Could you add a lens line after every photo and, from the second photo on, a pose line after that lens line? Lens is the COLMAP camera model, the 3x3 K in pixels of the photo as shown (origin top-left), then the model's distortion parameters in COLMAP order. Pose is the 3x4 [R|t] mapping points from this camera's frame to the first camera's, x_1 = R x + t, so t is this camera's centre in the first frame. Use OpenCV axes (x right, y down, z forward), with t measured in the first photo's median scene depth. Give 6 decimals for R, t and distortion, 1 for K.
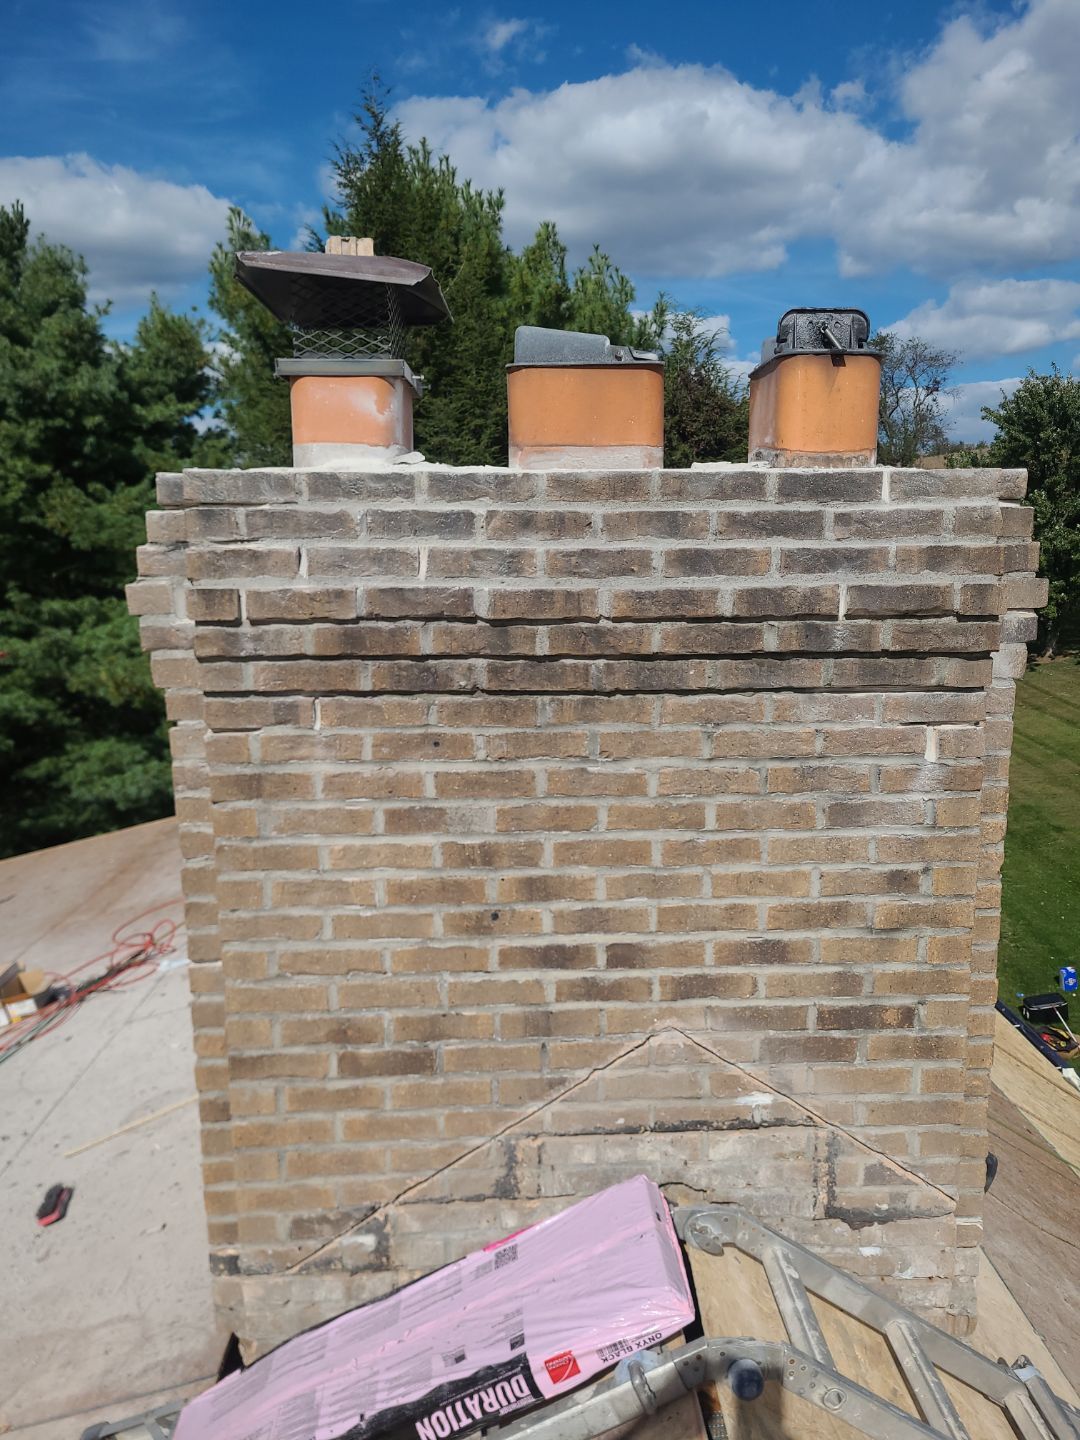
lens RADIAL K [[1085.2, 0, 579.1], [0, 1085.2, 725.0], [0, 0, 1]] dist [0.026460, -0.043003]
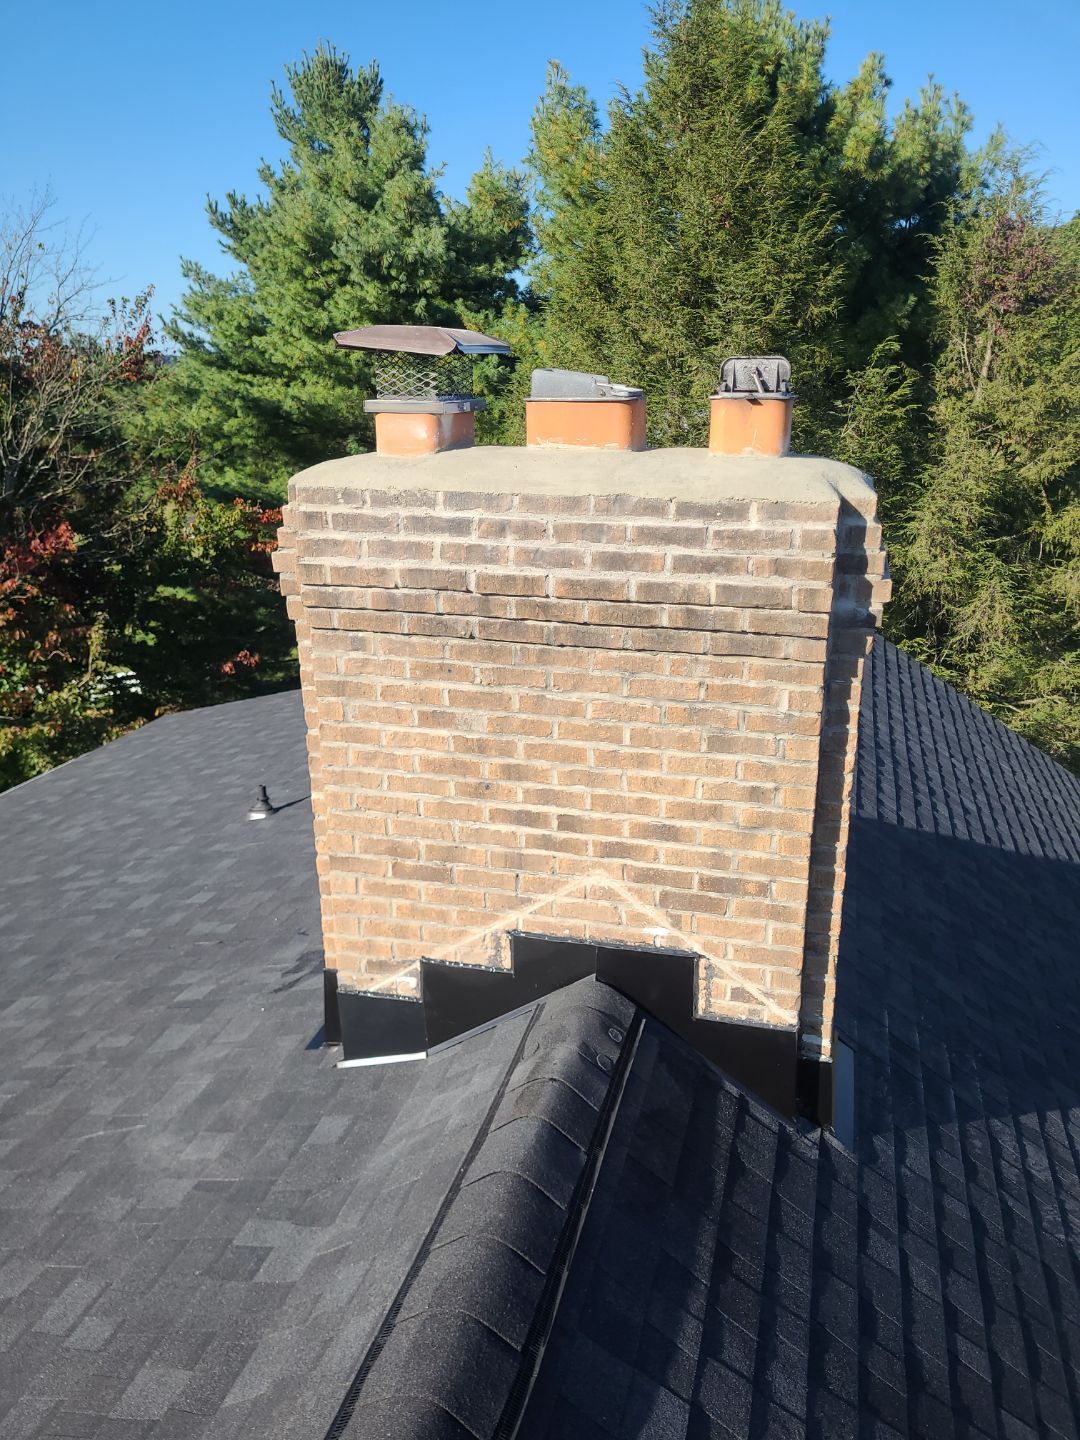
lens RADIAL K [[1085.2, 0, 579.1], [0, 1085.2, 725.0], [0, 0, 1]] dist [0.026460, -0.043003]
pose [[0.955278, 0.094721, -0.280127, 0.457992], [-0.054443, 0.987453, 0.148234, -0.137953], [0.290653, -0.126354, 0.948449, -0.373815]]
